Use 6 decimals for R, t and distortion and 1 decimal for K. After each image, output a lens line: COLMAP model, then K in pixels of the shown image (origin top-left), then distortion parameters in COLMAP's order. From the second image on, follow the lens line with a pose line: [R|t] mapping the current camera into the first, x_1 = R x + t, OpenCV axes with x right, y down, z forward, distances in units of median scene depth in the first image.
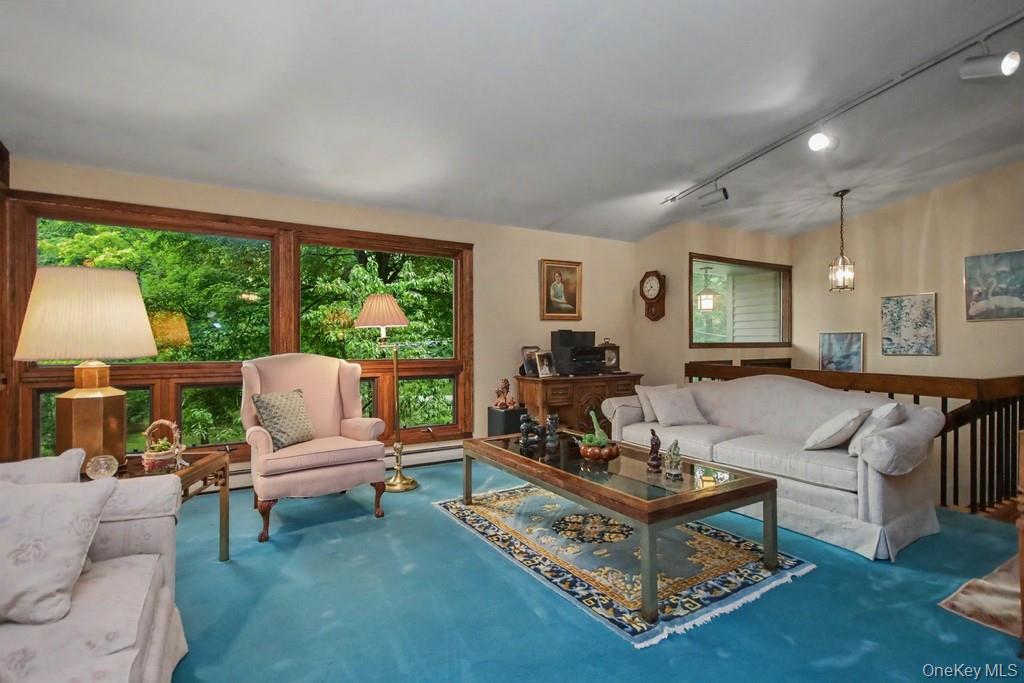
lens RADIAL K [[486.2, 0, 511.3], [0, 486.2, 354.6], [0, 0, 1]] dist [0.005173, -0.002500]
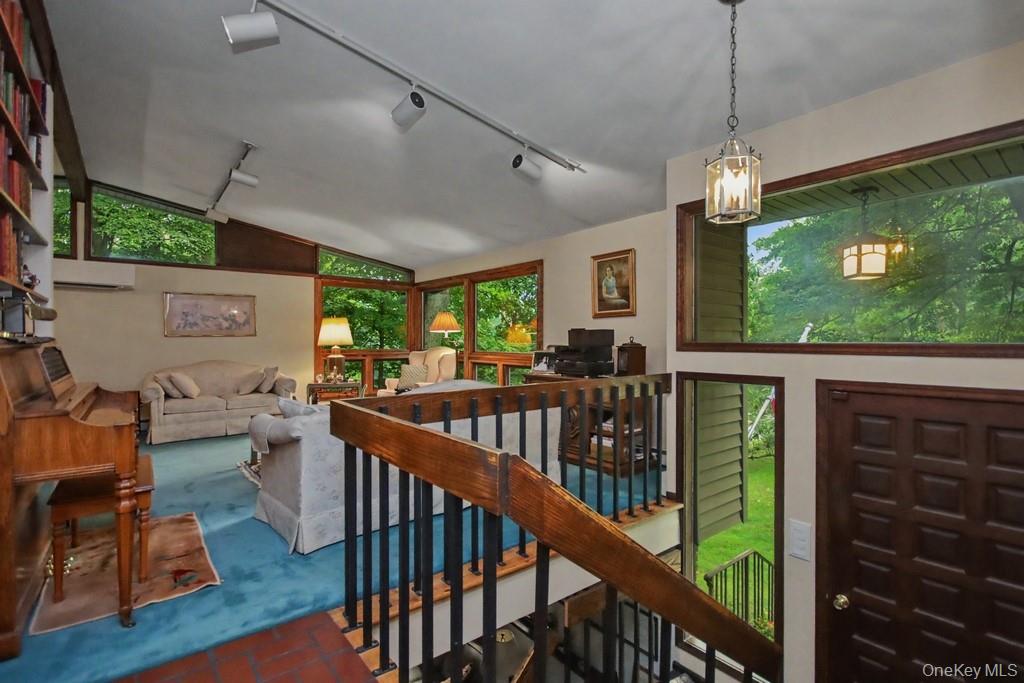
lens RADIAL K [[486.2, 0, 511.9], [0, 486.2, 343.6], [0, 0, 1]] dist [0.005173, -0.002500]
pose [[0.142892, 0.008028, -0.989706, 1.583438], [-0.027316, 0.999618, 0.004165, -0.030563], [0.989361, 0.026440, 0.143057, 1.089964]]
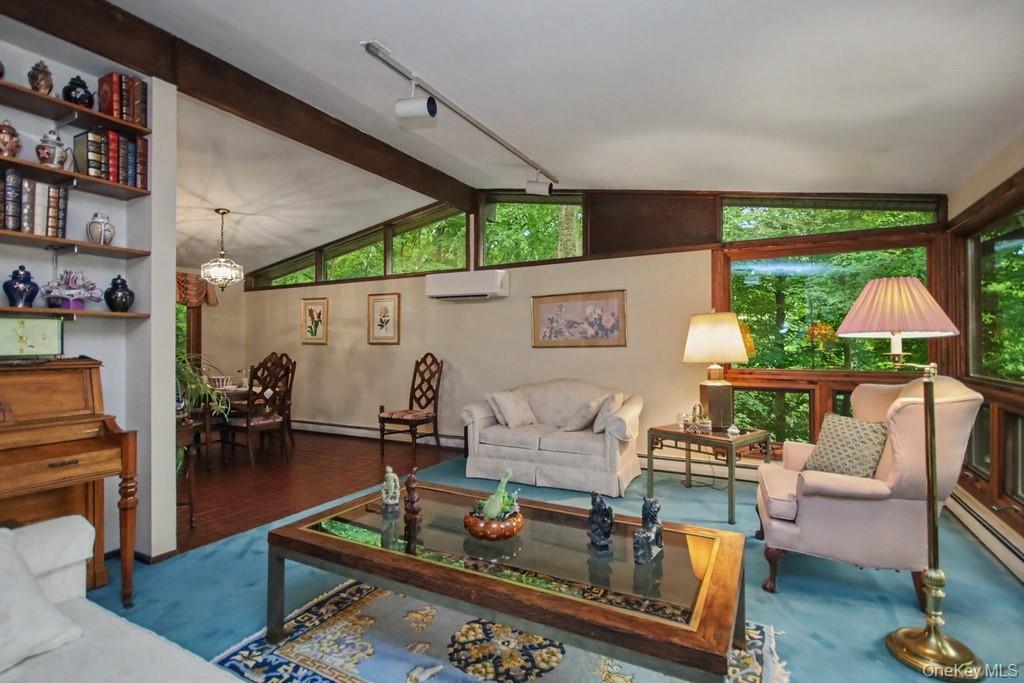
lens RADIAL K [[486.2, 0, 518.5], [0, 486.2, 344.9], [0, 0, 1]] dist [0.005173, -0.002500]
pose [[-0.847238, 0.006483, -0.531175, 0.444458], [-0.007799, 0.999666, 0.024641, -0.062437], [0.531157, 0.025019, -0.846904, 1.372467]]
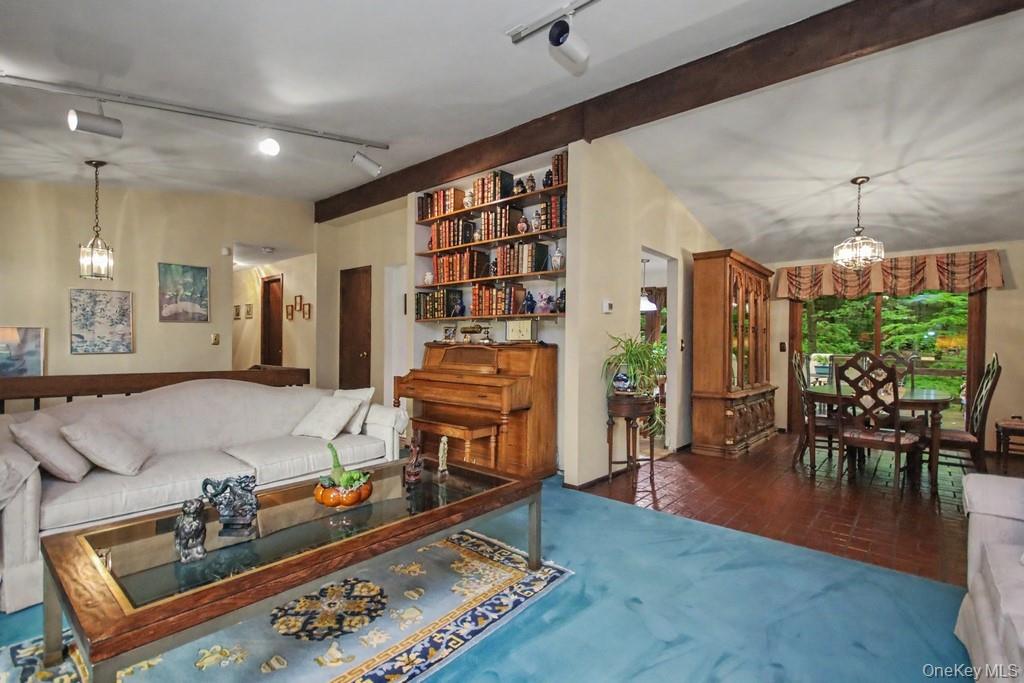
lens RADIAL K [[486.2, 0, 513.1], [0, 486.2, 345.7], [0, 0, 1]] dist [0.005173, -0.002500]
pose [[-0.328979, -0.006369, 0.944316, -0.512809], [0.011194, 0.999881, 0.010643, -0.022811], [-0.944271, 0.014072, -0.328868, 0.858359]]
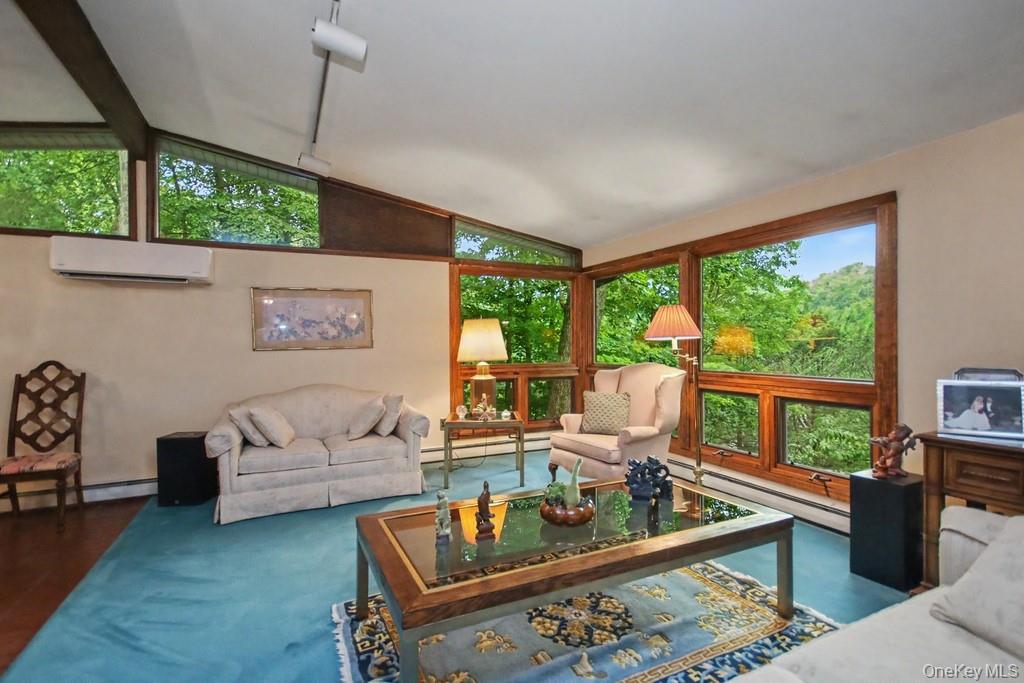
lens RADIAL K [[486.2, 0, 508.4], [0, 486.2, 343.8], [0, 0, 1]] dist [0.005173, -0.002500]
pose [[-0.081765, 0.003079, -0.996647, 0.797245], [-0.017589, 0.999835, 0.004532, -0.049350], [0.996496, 0.017900, -0.081697, 0.831290]]
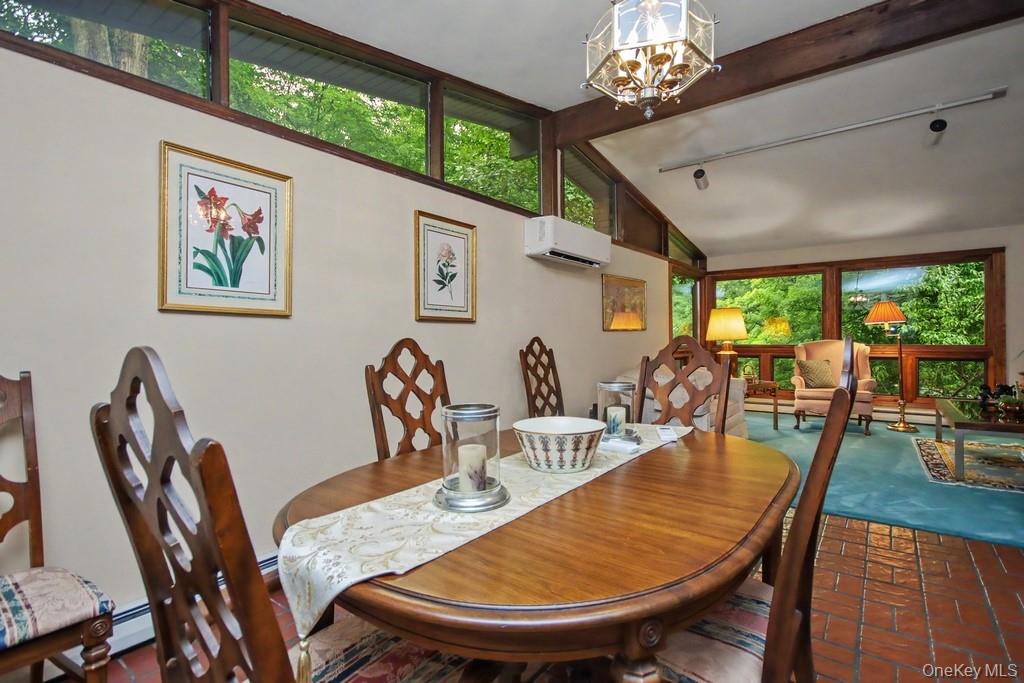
lens RADIAL K [[486.2, 0, 507.0], [0, 486.2, 337.0], [0, 0, 1]] dist [0.005173, -0.002500]
pose [[0.372193, -0.005345, -0.928140, 0.799383], [-0.014177, 0.999834, -0.011443, 0.026400], [0.928047, 0.017418, 0.372055, -0.767033]]
